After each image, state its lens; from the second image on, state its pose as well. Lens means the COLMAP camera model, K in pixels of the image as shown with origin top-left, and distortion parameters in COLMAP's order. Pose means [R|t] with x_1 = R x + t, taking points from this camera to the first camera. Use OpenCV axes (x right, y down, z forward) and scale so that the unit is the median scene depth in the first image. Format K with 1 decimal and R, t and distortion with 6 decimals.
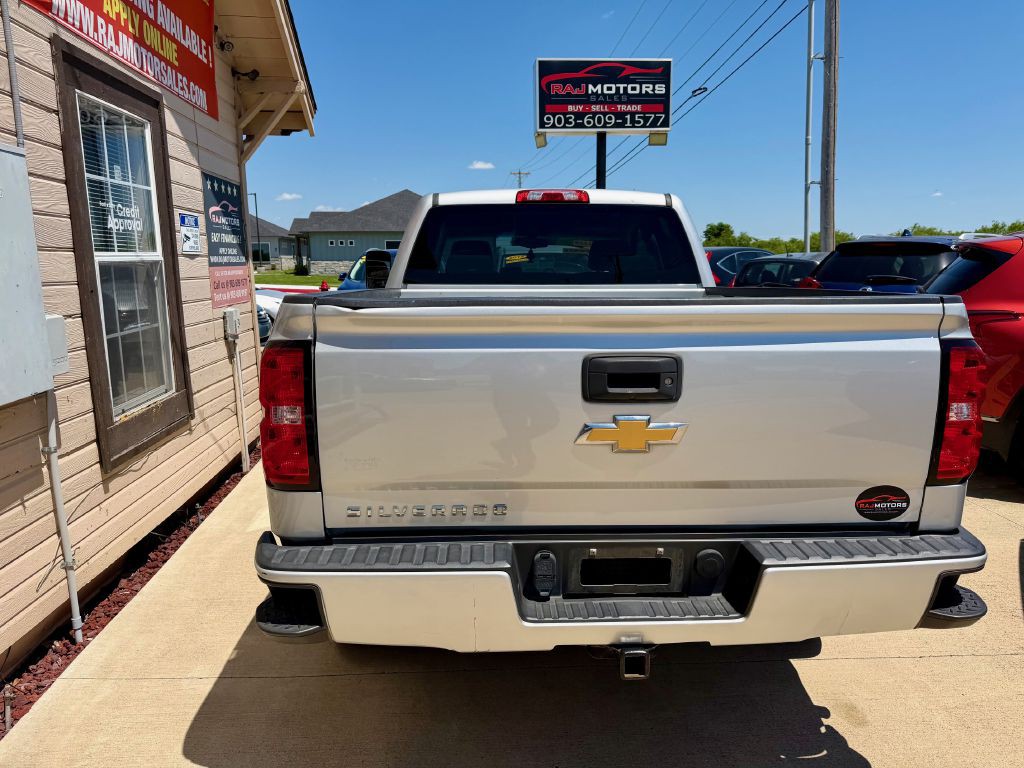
lens RADIAL K [[726.2, 0, 517.7], [0, 726.2, 381.0], [0, 0, 1]] dist [0.021533, -0.021917]
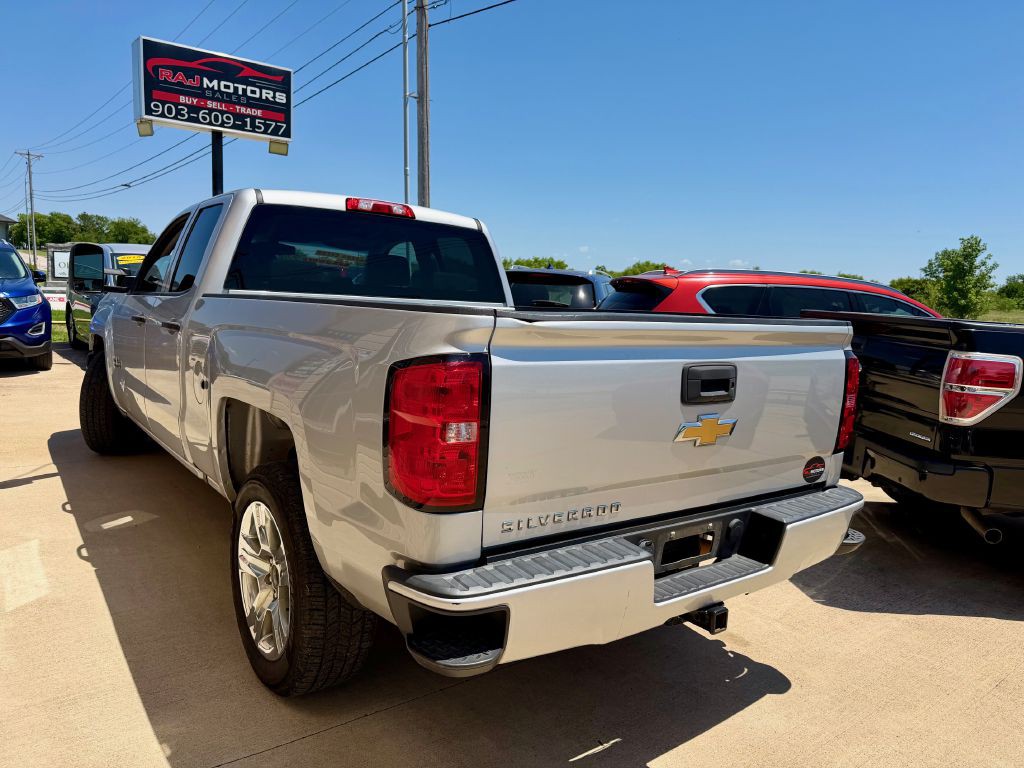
lens RADIAL K [[726.2, 0, 512.6], [0, 726.2, 391.2], [0, 0, 1]] dist [0.021533, -0.021917]
pose [[0.826281, -0.031780, 0.562361, -0.359993], [0.035770, 0.999352, 0.003919, -0.003512], [-0.562121, 0.016878, 0.826883, 0.085339]]
